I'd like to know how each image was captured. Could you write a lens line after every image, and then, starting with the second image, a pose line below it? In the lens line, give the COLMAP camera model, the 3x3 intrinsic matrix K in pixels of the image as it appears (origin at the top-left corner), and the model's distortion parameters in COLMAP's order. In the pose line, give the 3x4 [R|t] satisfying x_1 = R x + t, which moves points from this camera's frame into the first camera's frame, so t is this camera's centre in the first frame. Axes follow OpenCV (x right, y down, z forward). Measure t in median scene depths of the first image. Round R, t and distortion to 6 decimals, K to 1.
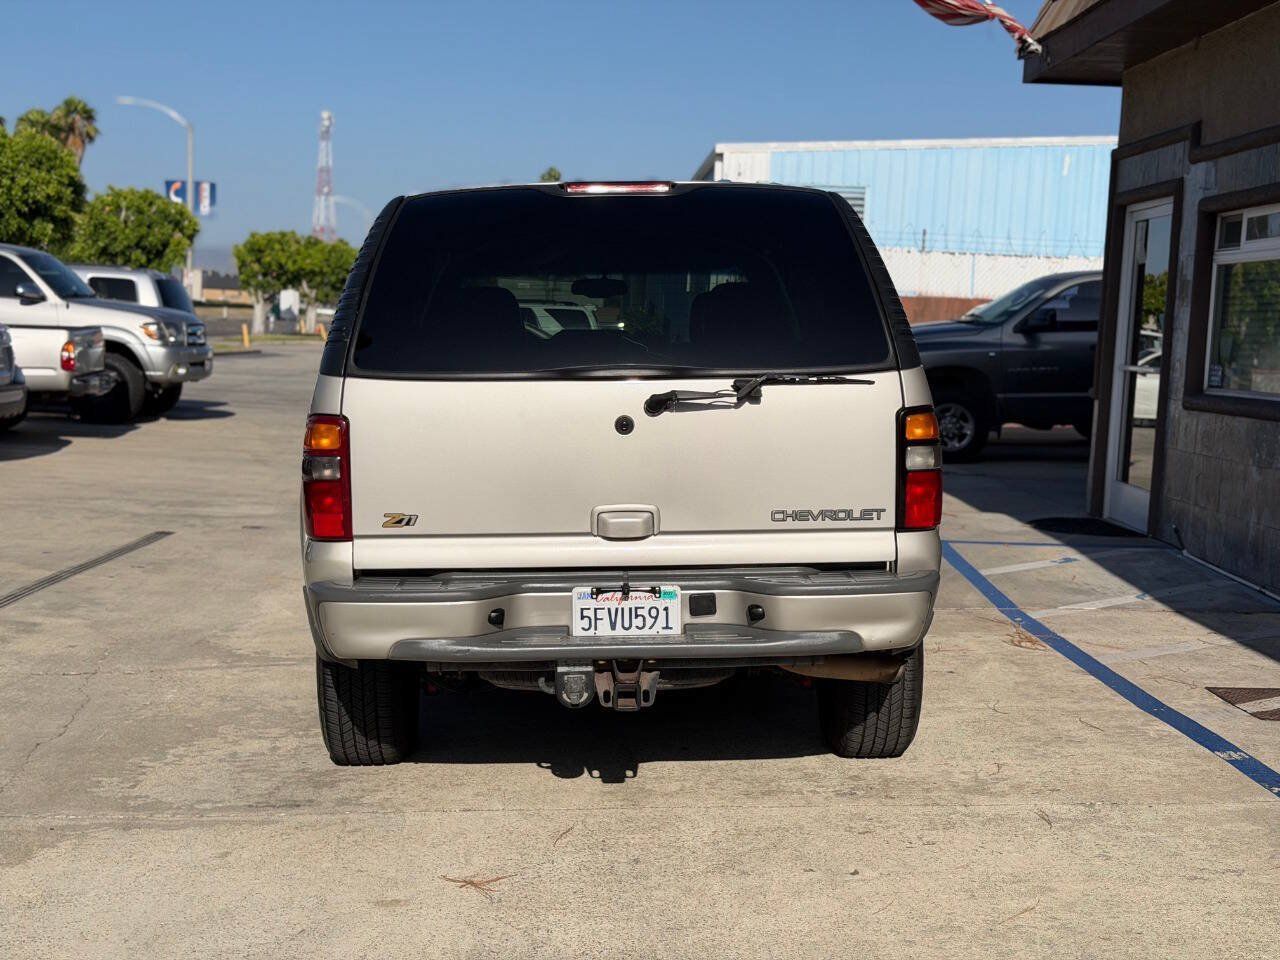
lens RADIAL K [[1762.2, 0, 646.7], [0, 1762.2, 485.4], [0, 0, 1]] dist [0.197710, -0.463126]
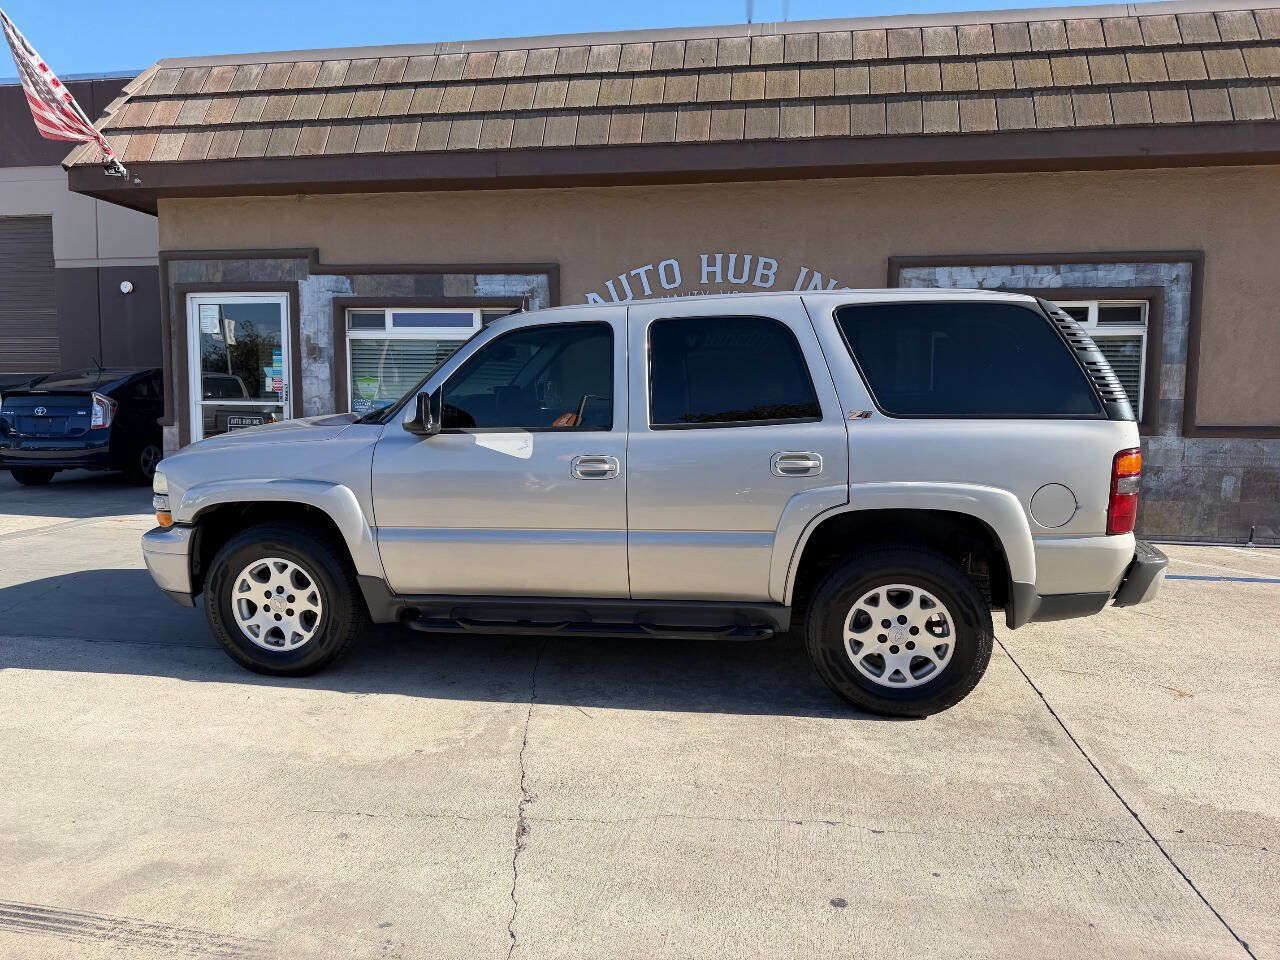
lens RADIAL K [[889.3, 0, 636.7], [0, 889.3, 482.4], [0, 0, 1]] dist [0.095444, -0.161464]
pose [[0.192924, -0.126474, 0.973029, -0.810043], [0.087296, 0.989938, 0.111363, -0.106591], [-0.977323, 0.063457, 0.202023, 1.015618]]
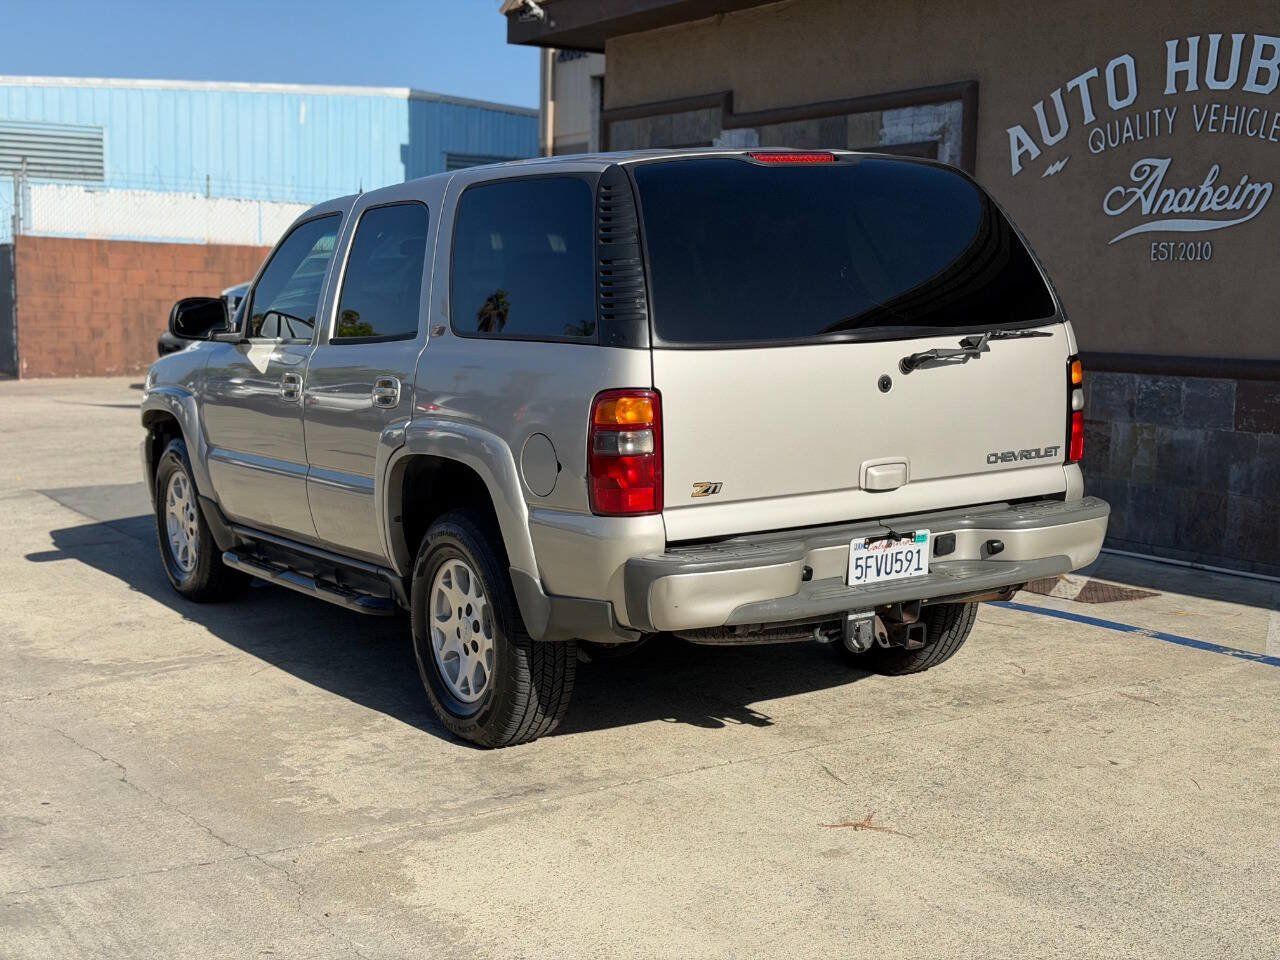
lens RADIAL K [[1761.2, 0, 634.1], [0, 1761.2, 484.6], [0, 0, 1]] dist [0.202858, -0.508831]
pose [[0.871472, -0.076578, 0.484430, -0.534043], [0.061402, 0.996999, 0.047145, -0.026420], [-0.486587, -0.011341, 0.873559, 0.111426]]
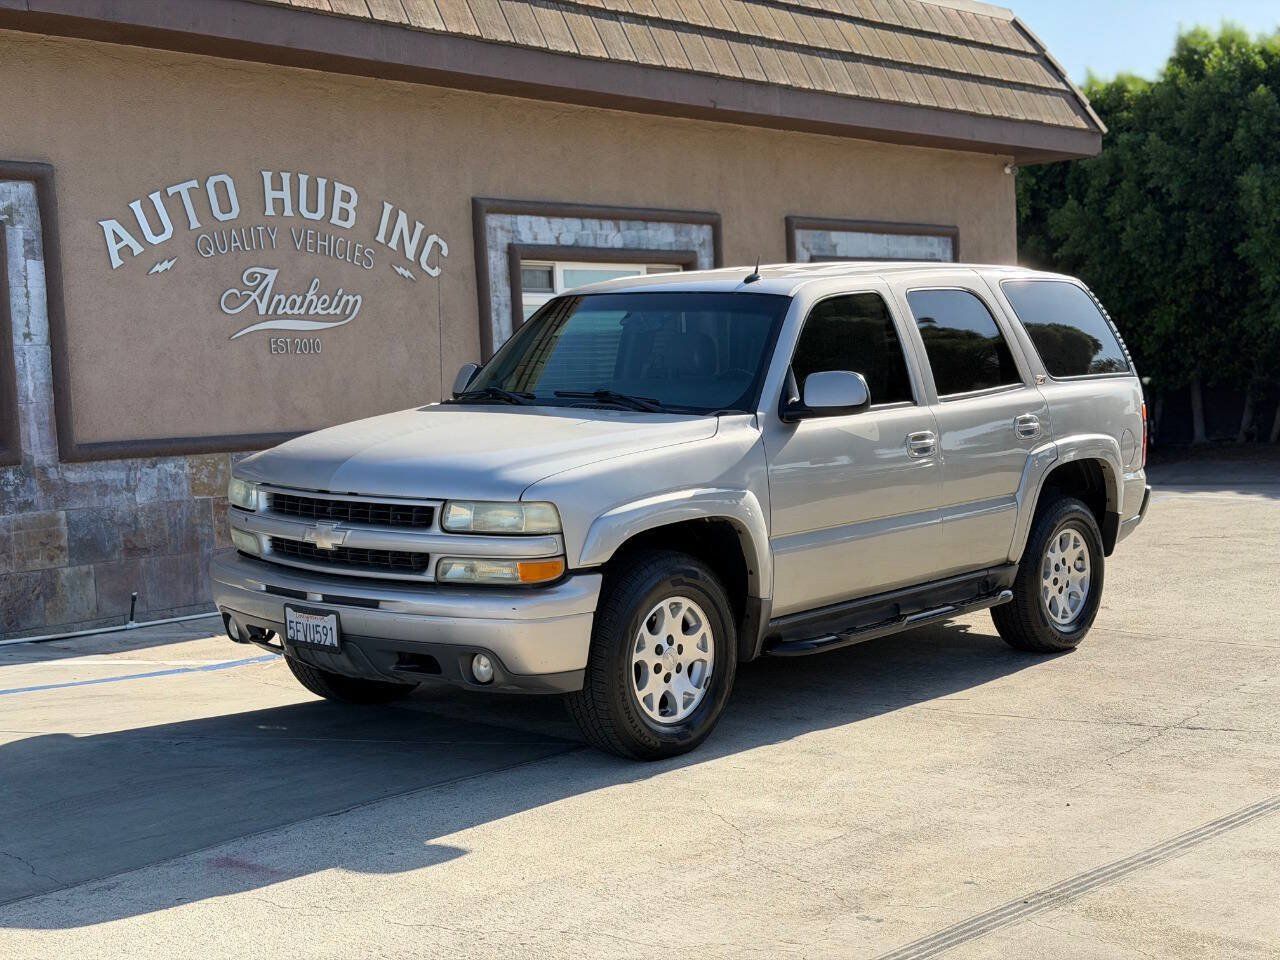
lens RADIAL K [[1761.2, 0, 634.1], [0, 1761.2, 484.6], [0, 0, 1]] dist [0.202858, -0.508831]
pose [[-0.720932, -0.047998, 0.691342, -0.892222], [0.076264, 0.986044, 0.147987, -0.217663], [-0.688797, 0.159413, -0.707210, 2.190797]]
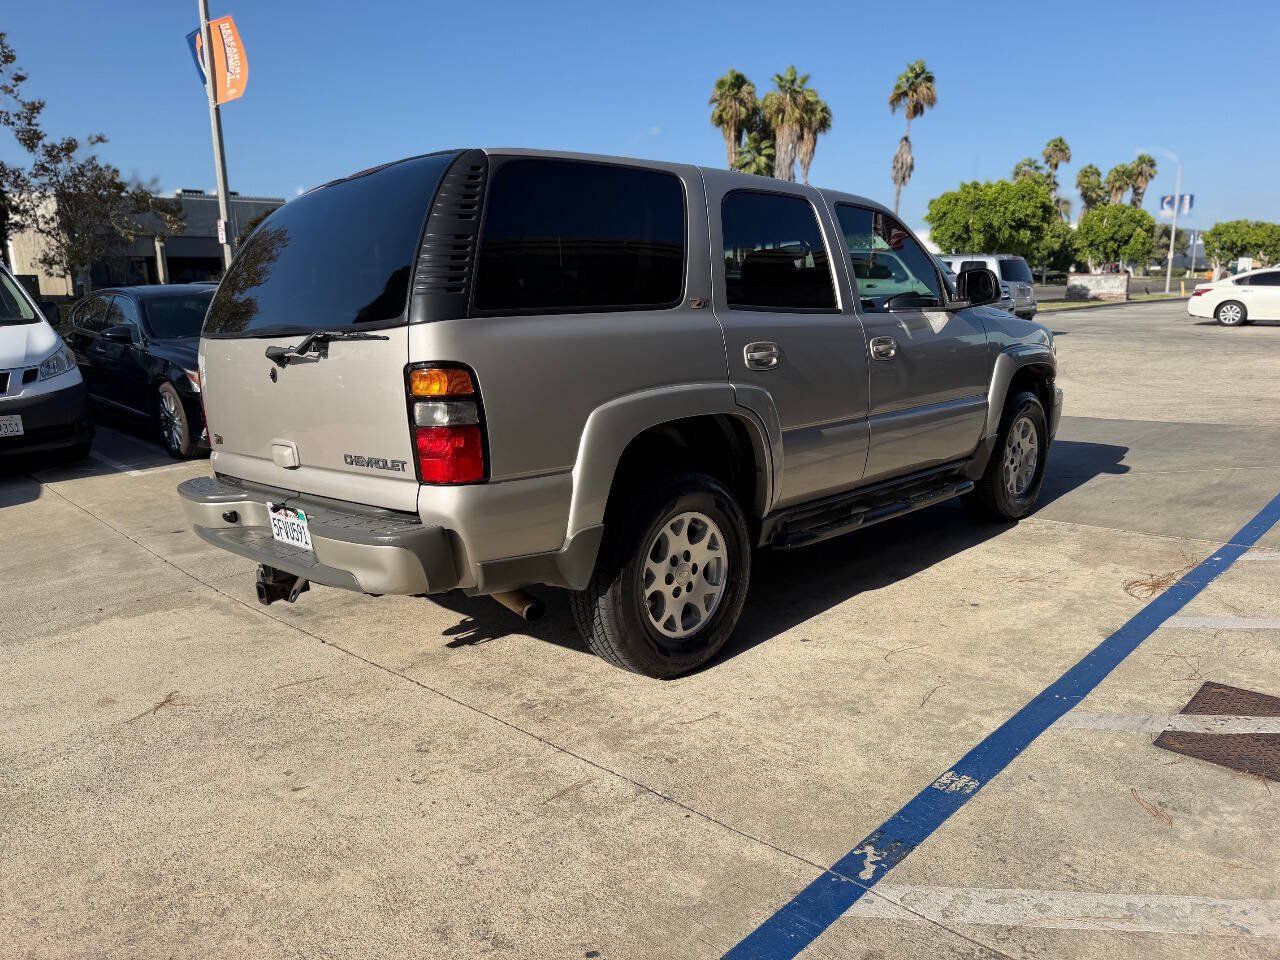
lens RADIAL K [[902.3, 0, 648.5], [0, 902.3, 479.6], [0, 0, 1]] dist [0.047414, -0.068757]
pose [[0.689763, 0.104164, -0.716504, 0.499567], [-0.020872, 0.992047, 0.124129, -0.036603], [0.723735, -0.070665, 0.686451, 0.600420]]
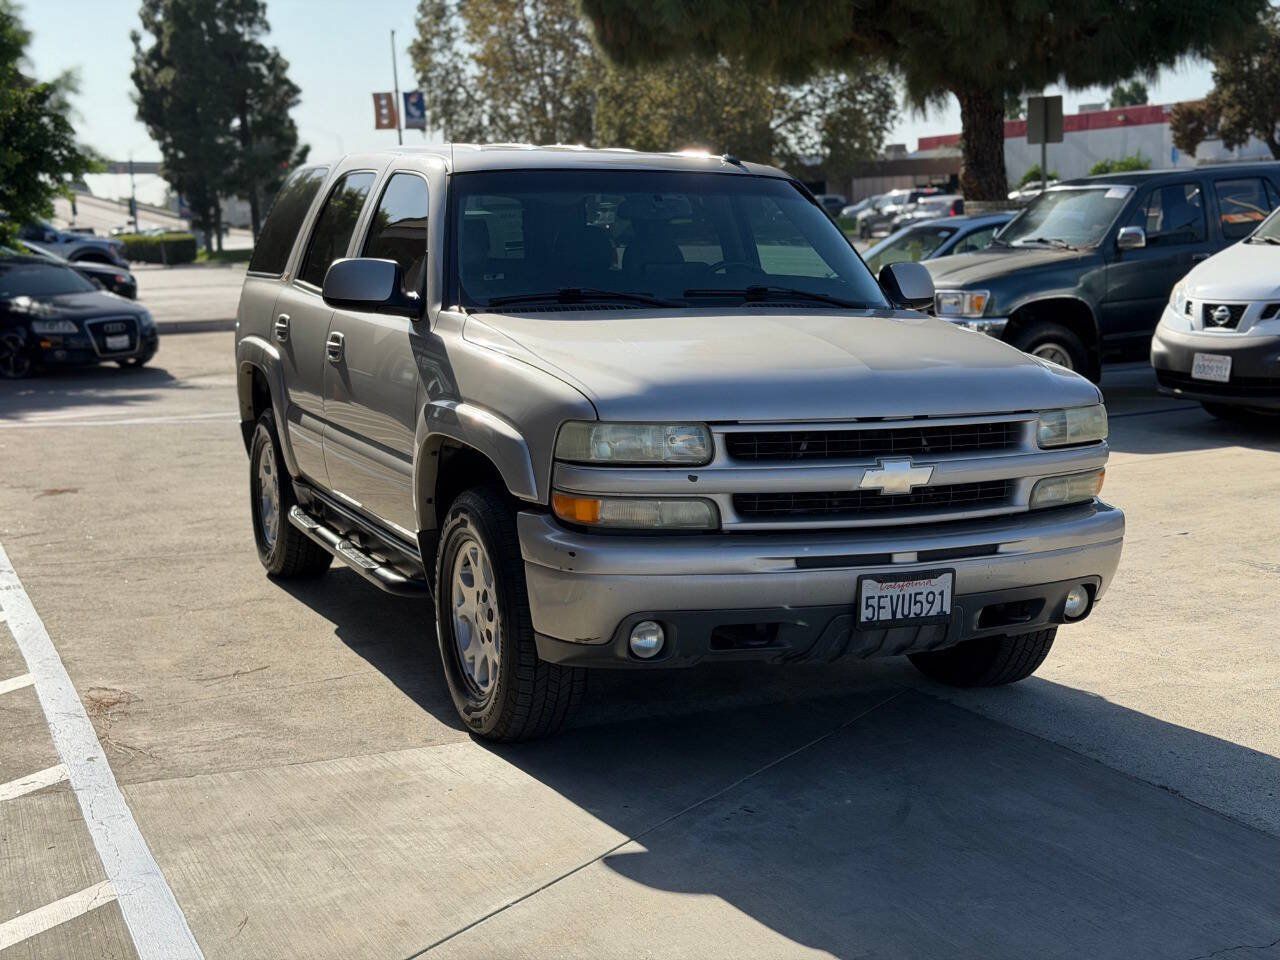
lens RADIAL K [[1762.2, 0, 646.7], [0, 1762.2, 485.4], [0, 0, 1]] dist [0.197710, -0.463126]
pose [[-0.930880, 0.052101, -0.361591, 0.346625], [-0.030289, 0.975364, 0.218514, -0.212305], [0.364068, 0.214363, -0.906368, 2.257465]]
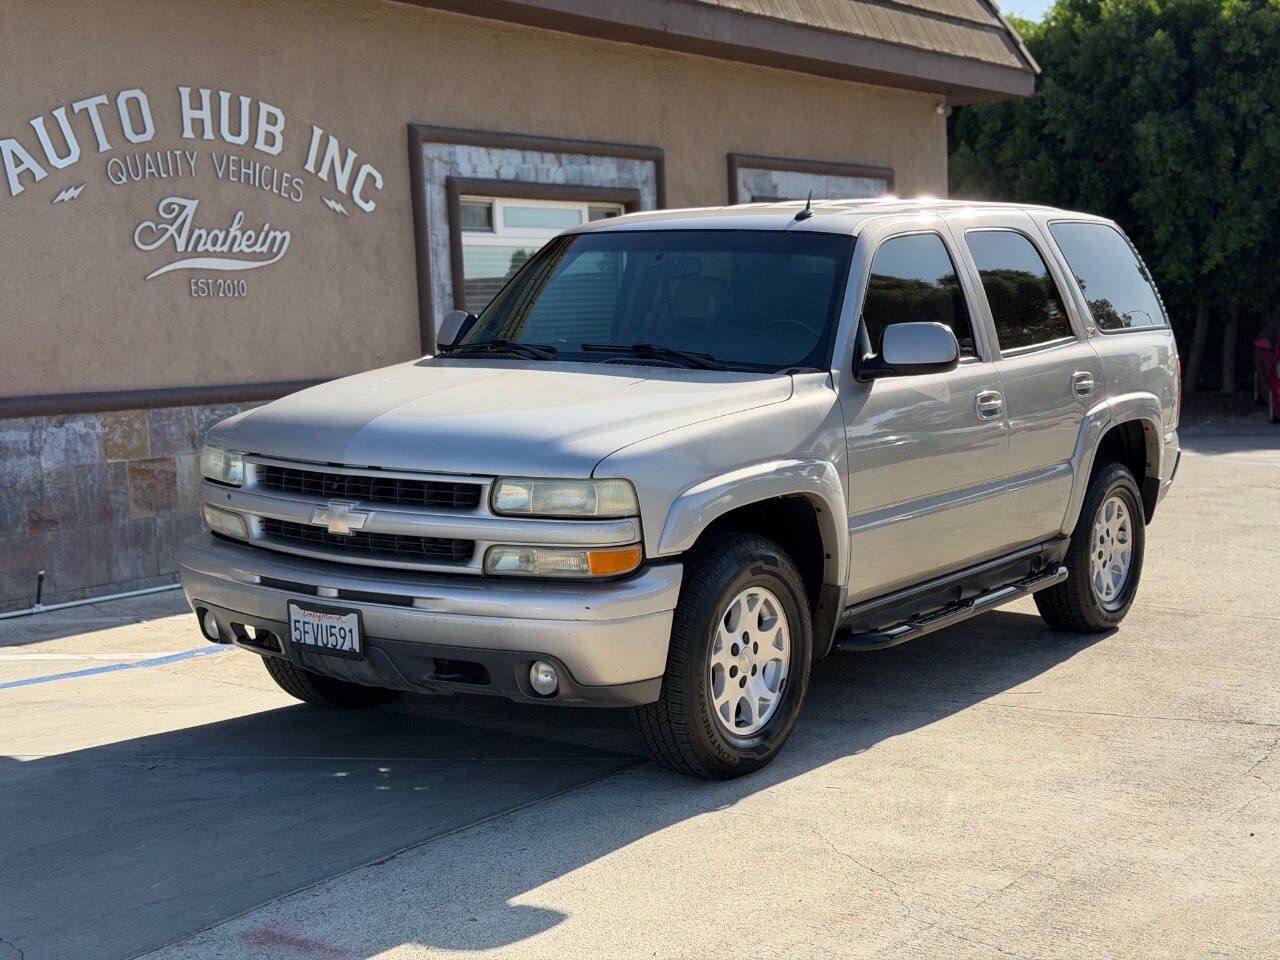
lens RADIAL K [[1762.2, 0, 646.7], [0, 1762.2, 485.4], [0, 0, 1]] dist [0.197710, -0.463126]
pose [[-0.786737, -0.066496, 0.613696, -0.689851], [0.061068, 0.980920, 0.184572, -0.213783], [-0.614260, 0.182687, -0.767665, 2.152785]]
